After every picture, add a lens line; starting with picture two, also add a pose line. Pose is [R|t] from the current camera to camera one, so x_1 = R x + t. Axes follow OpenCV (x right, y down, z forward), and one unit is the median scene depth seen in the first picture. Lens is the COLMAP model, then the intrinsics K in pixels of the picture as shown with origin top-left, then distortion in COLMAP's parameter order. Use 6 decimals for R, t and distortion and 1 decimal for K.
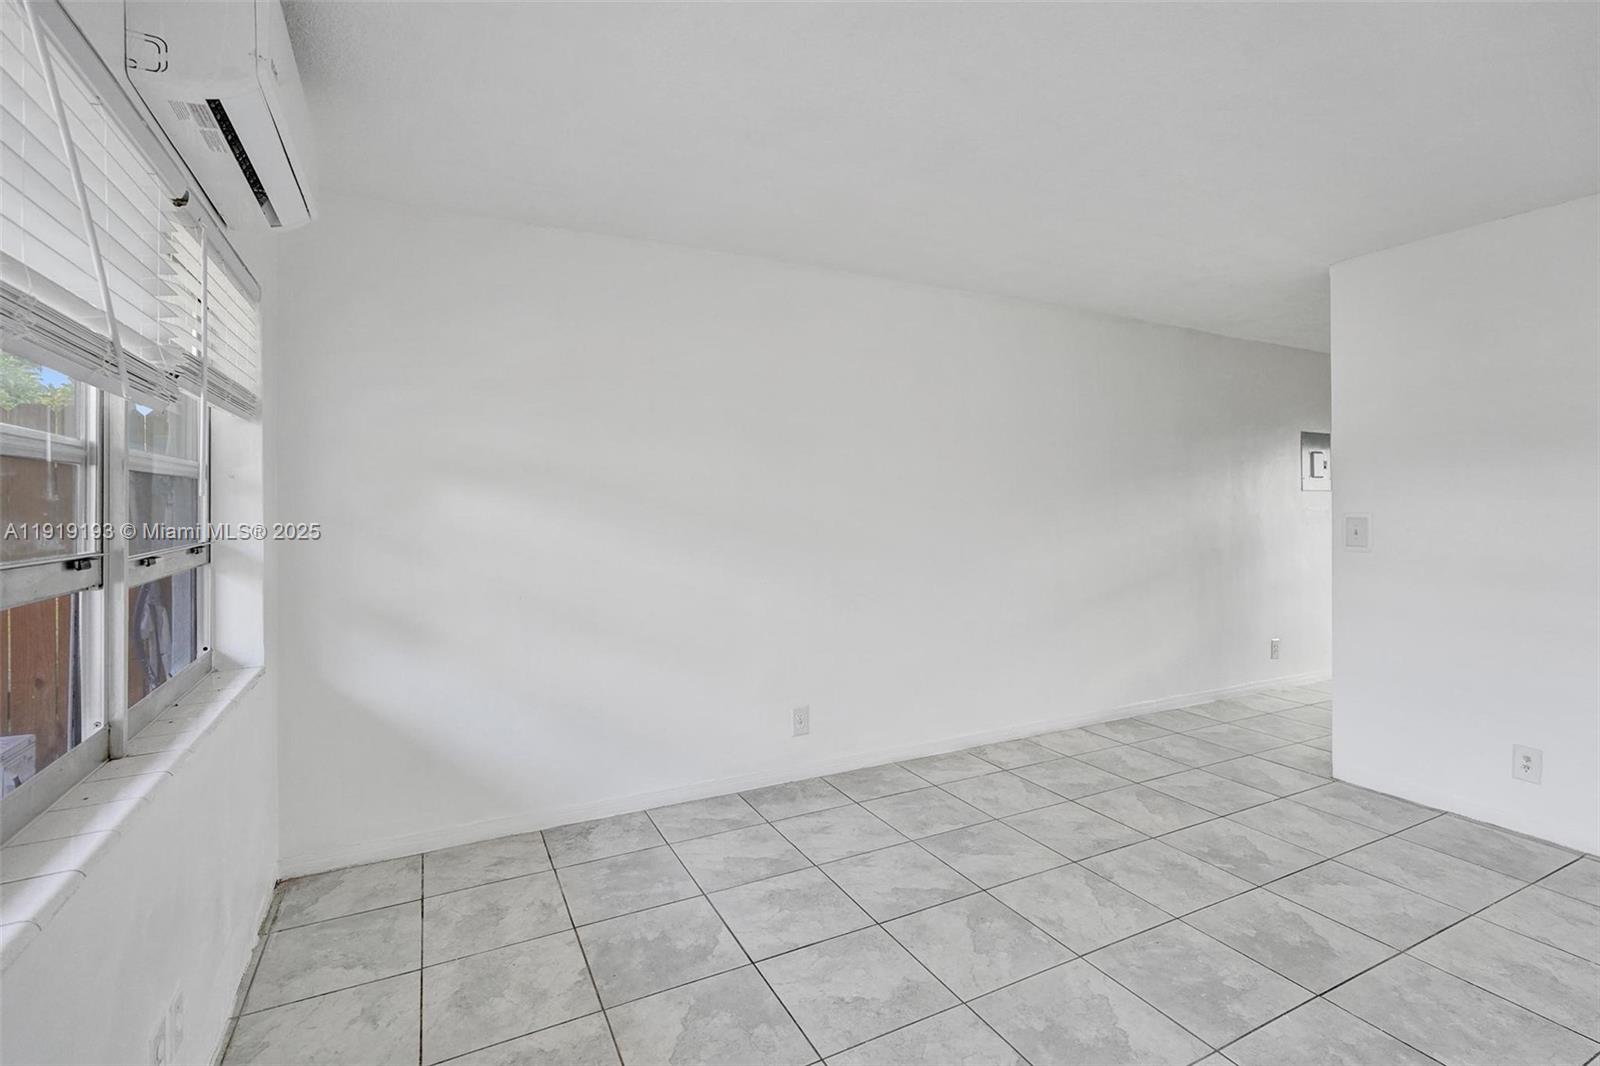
lens RADIAL K [[744.0, 0, 825.2], [0, 744.0, 505.7], [0, 0, 1]] dist [-0.011611, 0.007729]
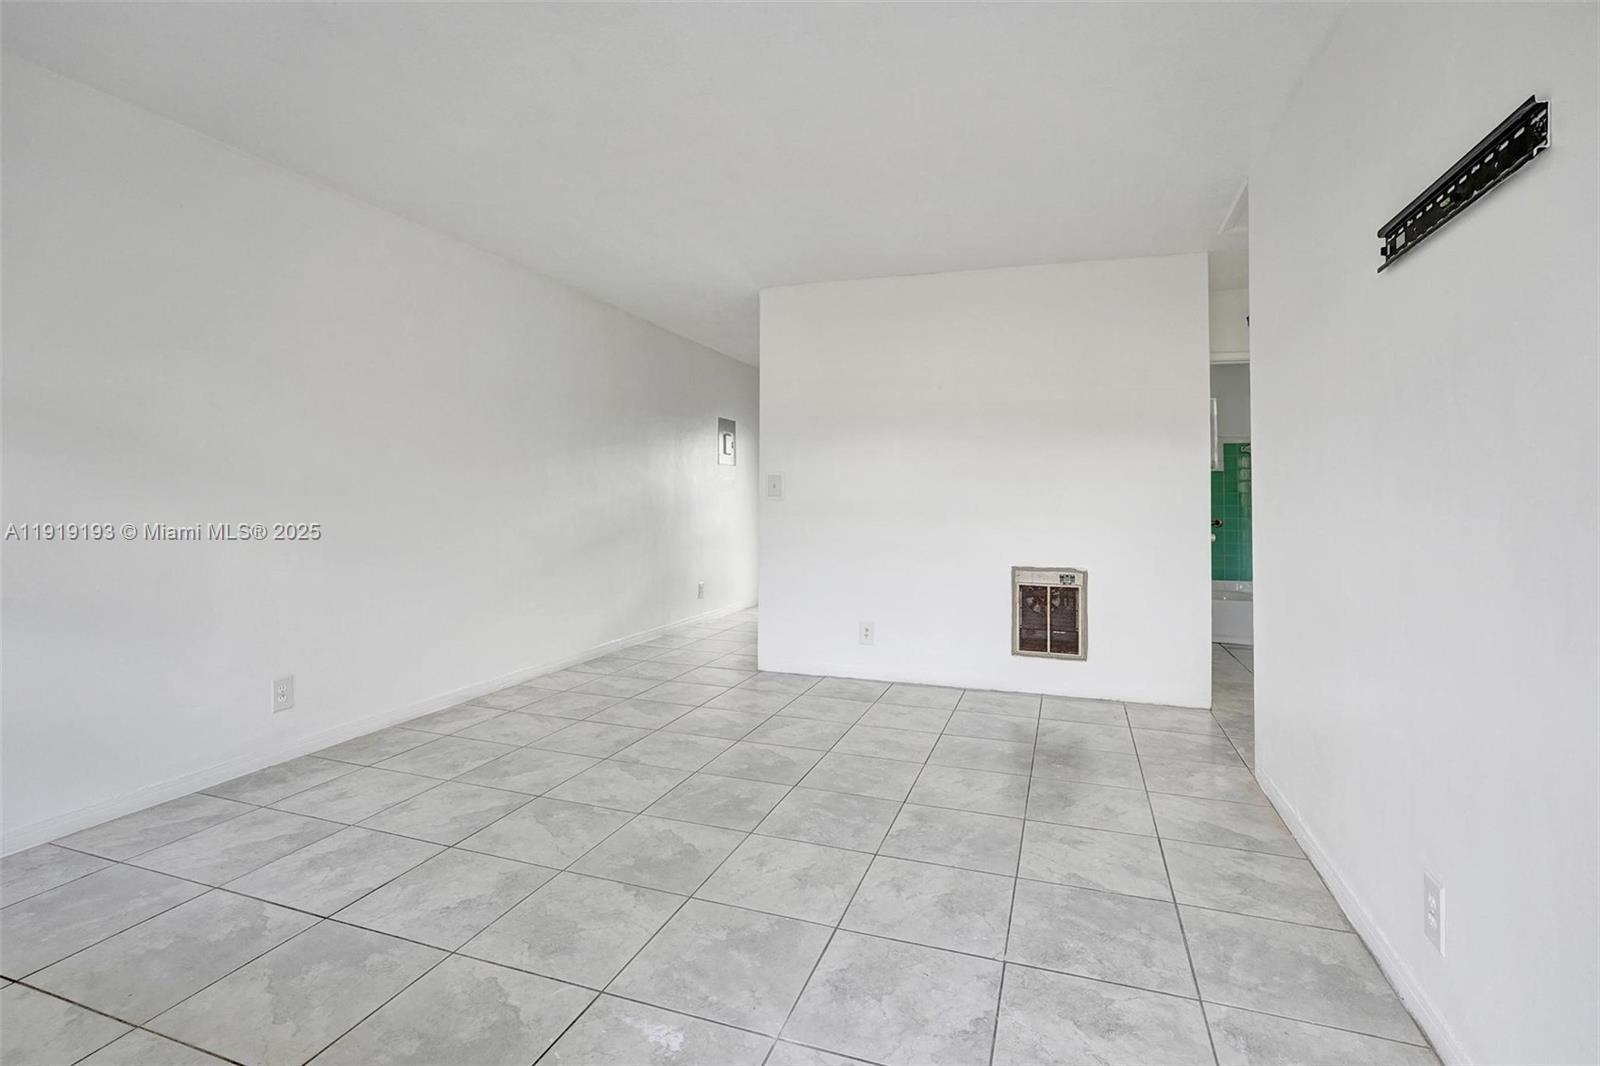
lens RADIAL K [[744.0, 0, 790.4], [0, 744.0, 490.3], [0, 0, 1]] dist [-0.011611, 0.007729]
pose [[0.742618, 0.014113, 0.669566, -0.219864], [-0.009135, 0.999898, -0.010944, 0.070678], [-0.669652, 0.002011, 0.742672, -0.047690]]
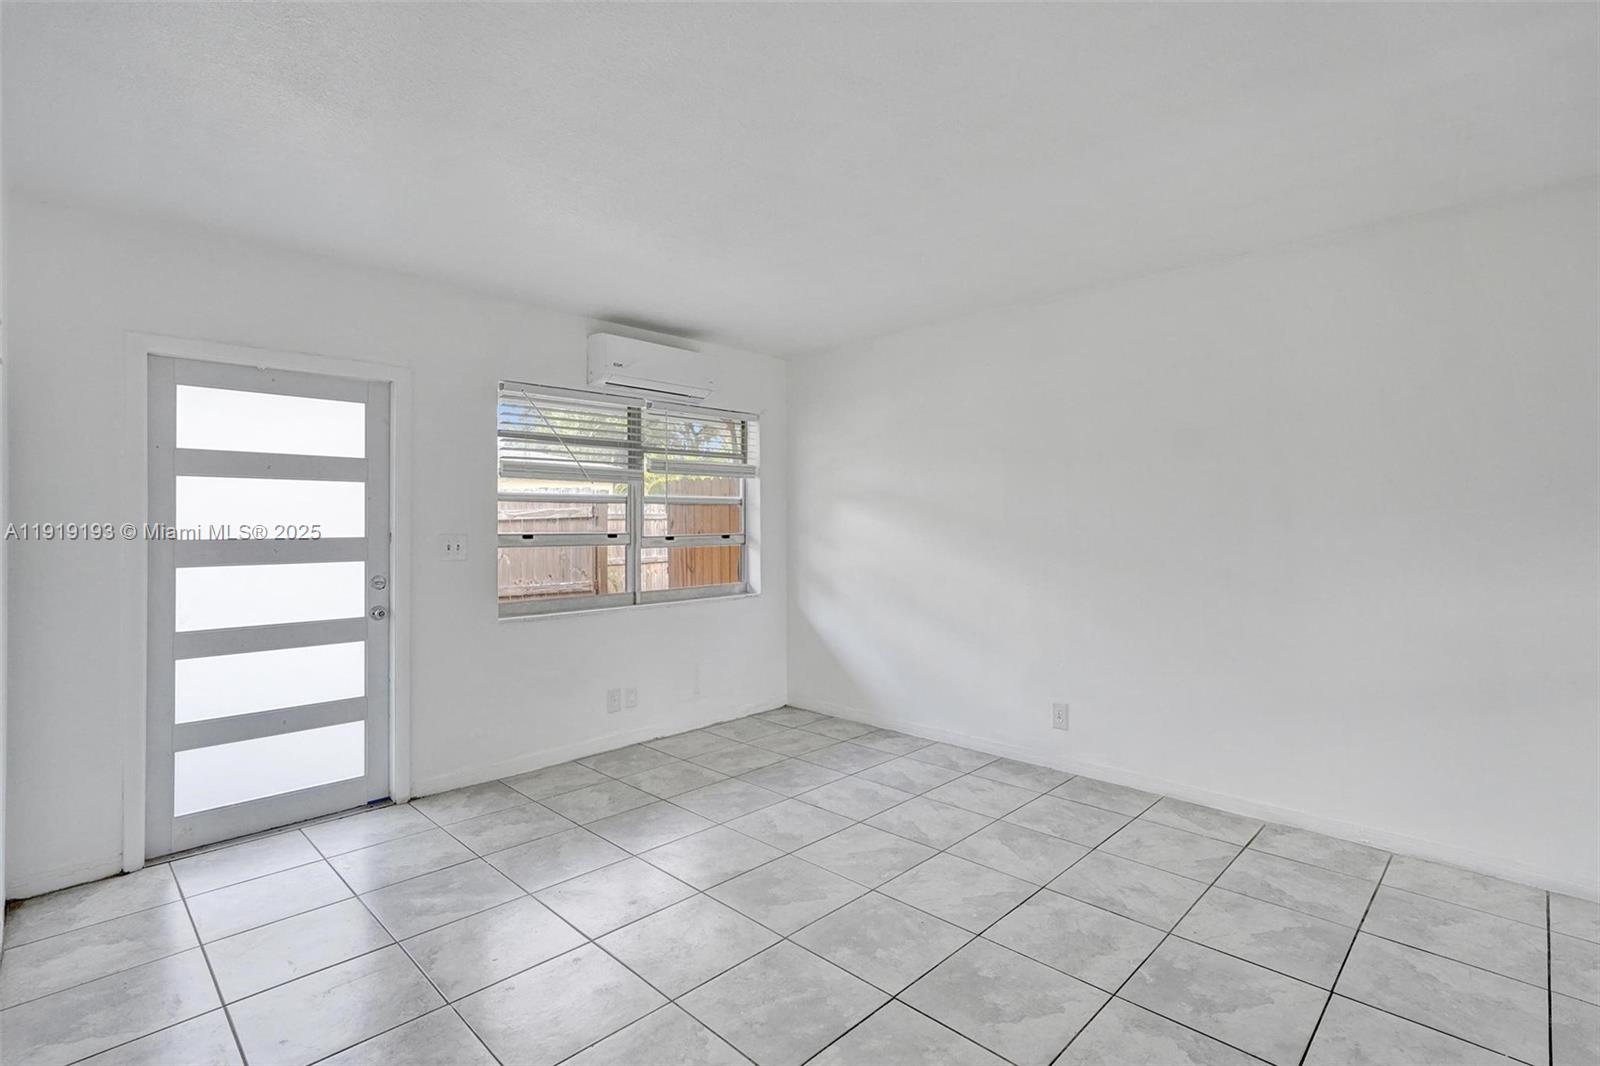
lens RADIAL K [[744.0, 0, 820.9], [0, 744.0, 510.7], [0, 0, 1]] dist [-0.011611, 0.007729]
pose [[0.323281, -0.014074, -0.946198, 1.115953], [0.000215, 0.999890, -0.014799, 0.006556], [0.946303, 0.004581, 0.323249, 0.399402]]
